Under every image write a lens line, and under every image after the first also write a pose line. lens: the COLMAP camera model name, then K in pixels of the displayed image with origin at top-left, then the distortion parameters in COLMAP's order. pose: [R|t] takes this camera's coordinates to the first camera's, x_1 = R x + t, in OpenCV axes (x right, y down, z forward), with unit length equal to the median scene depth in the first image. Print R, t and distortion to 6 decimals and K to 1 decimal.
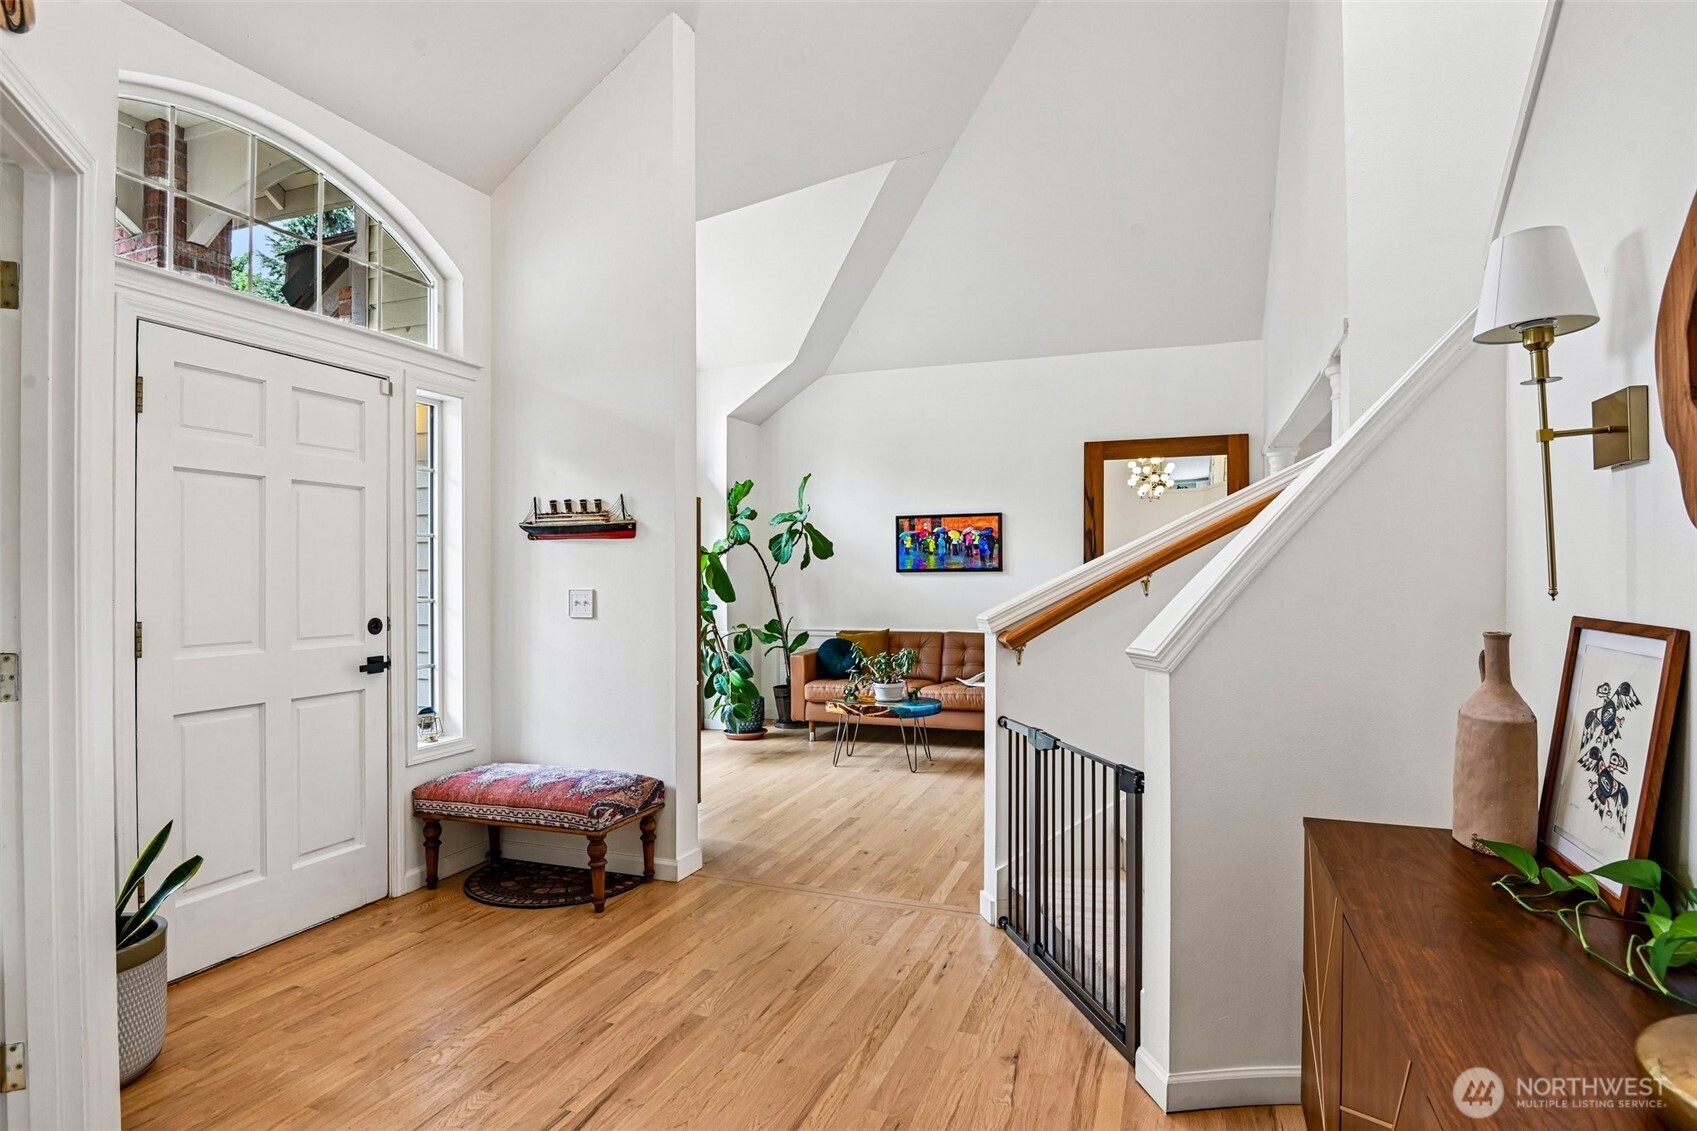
lens RADIAL K [[915.6, 0, 853.2], [0, 915.6, 566.1], [0, 0, 1]] dist [-0.012821, -0.005839]
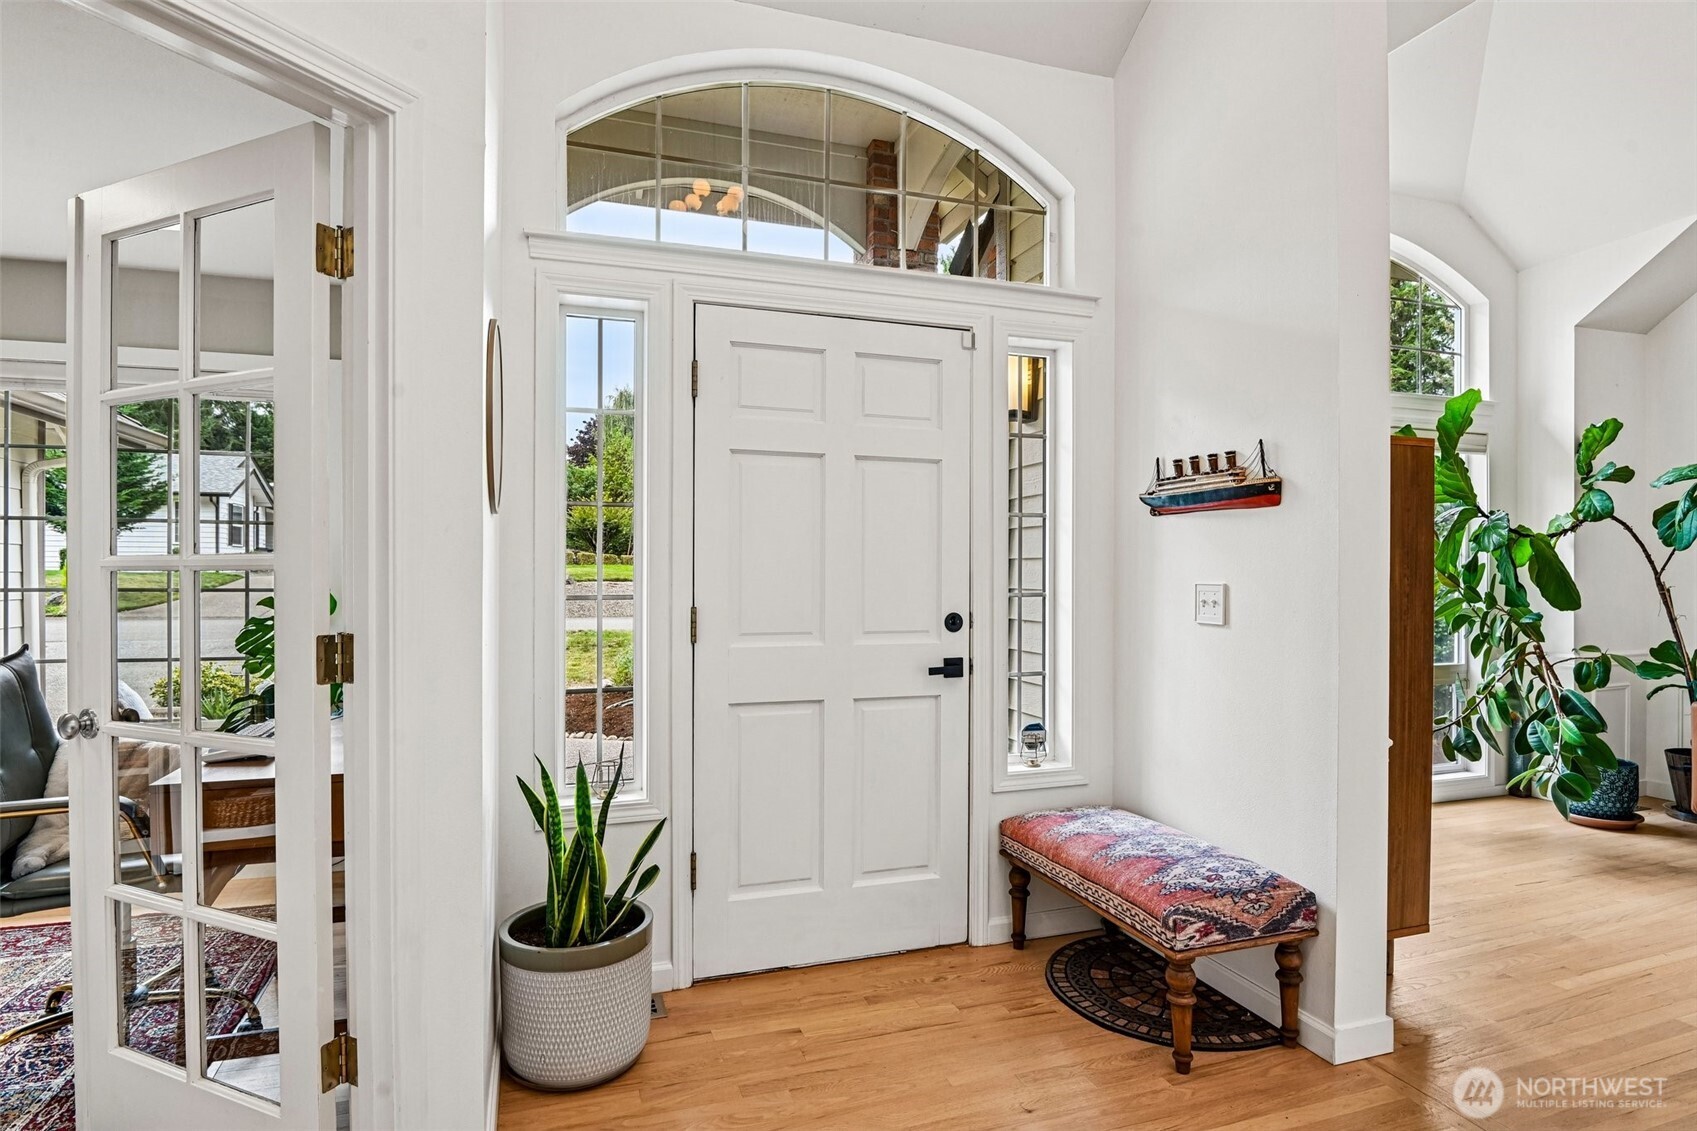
lens RADIAL K [[915.6, 0, 840.1], [0, 915.6, 569.5], [0, 0, 1]] dist [-0.012821, -0.005839]
pose [[0.628933, 0.004823, -0.777445, 0.068582], [0.001348, 0.999972, 0.007295, 0.009784], [0.777458, -0.005636, 0.628909, 0.360119]]
